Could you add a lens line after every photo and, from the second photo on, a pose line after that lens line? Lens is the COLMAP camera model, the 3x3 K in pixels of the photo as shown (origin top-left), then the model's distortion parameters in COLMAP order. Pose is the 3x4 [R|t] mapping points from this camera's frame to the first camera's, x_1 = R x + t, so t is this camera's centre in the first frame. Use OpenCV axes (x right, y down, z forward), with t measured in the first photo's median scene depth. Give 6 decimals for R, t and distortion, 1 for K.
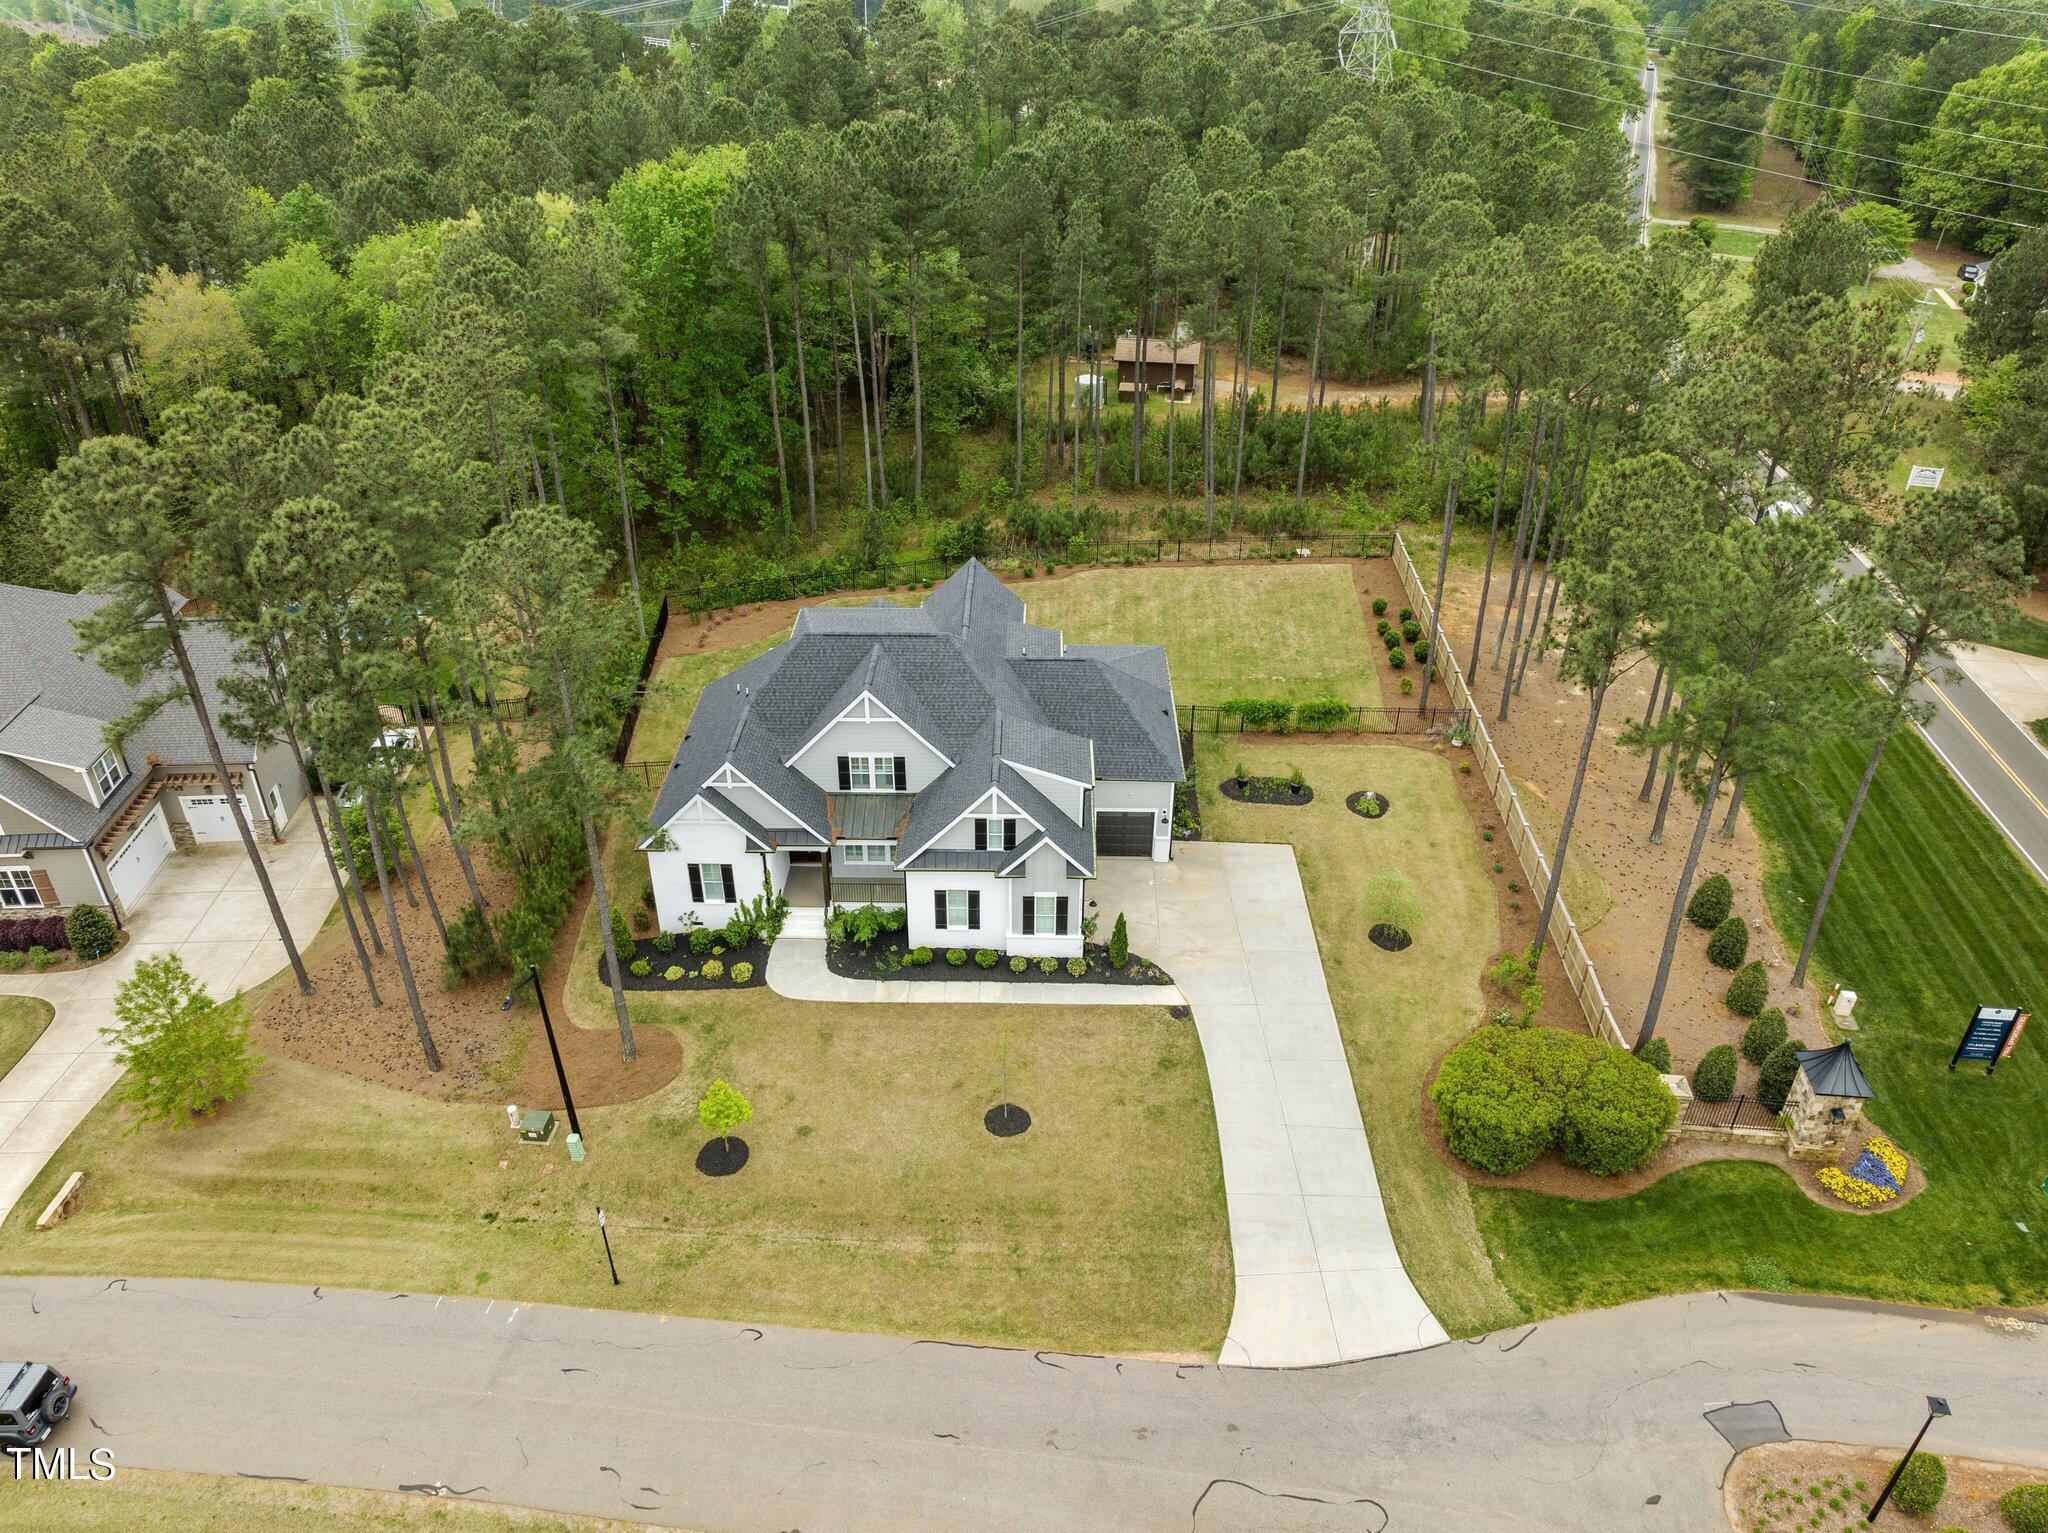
lens RADIAL K [[1441.4, 0, 1029.8], [0, 1441.4, 763.1], [0, 0, 1]] dist [-0.049845, 0.026024]
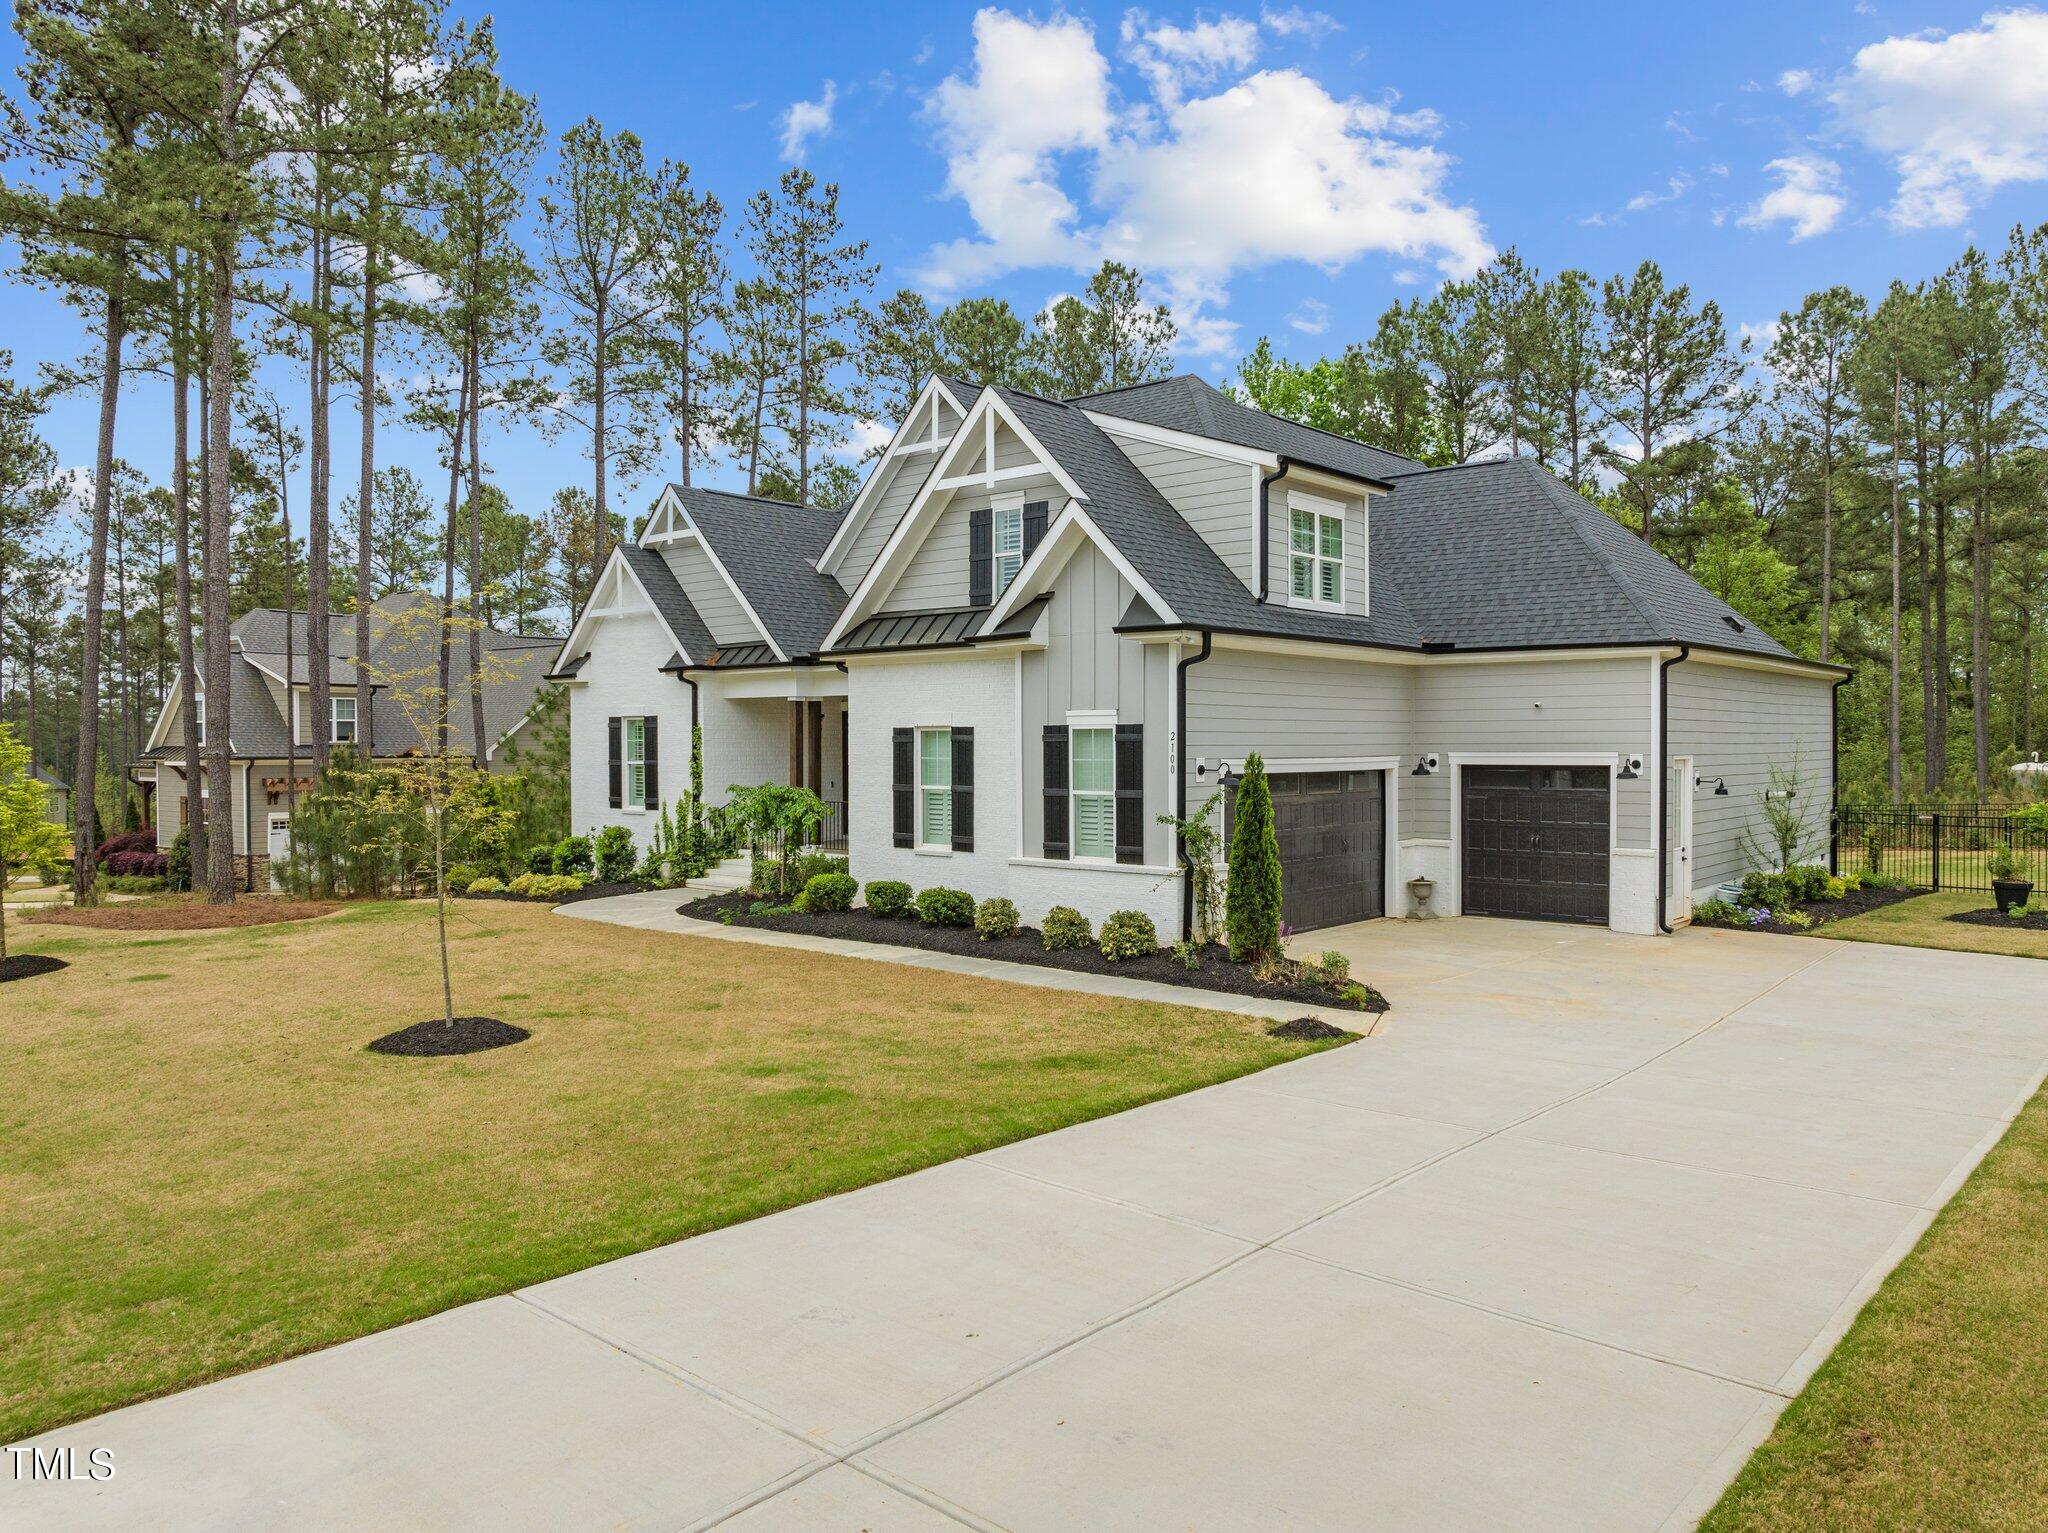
lens RADIAL K [[1457.3, 0, 1030.0], [0, 1457.3, 759.1], [0, 0, 1]] dist [-0.049483, 0.013440]
pose [[0.761546, -0.001432, -0.648110, 0.233254], [-0.333417, 0.856657, -0.393666, 0.246574], [0.555771, 0.515885, 0.651906, 0.754960]]
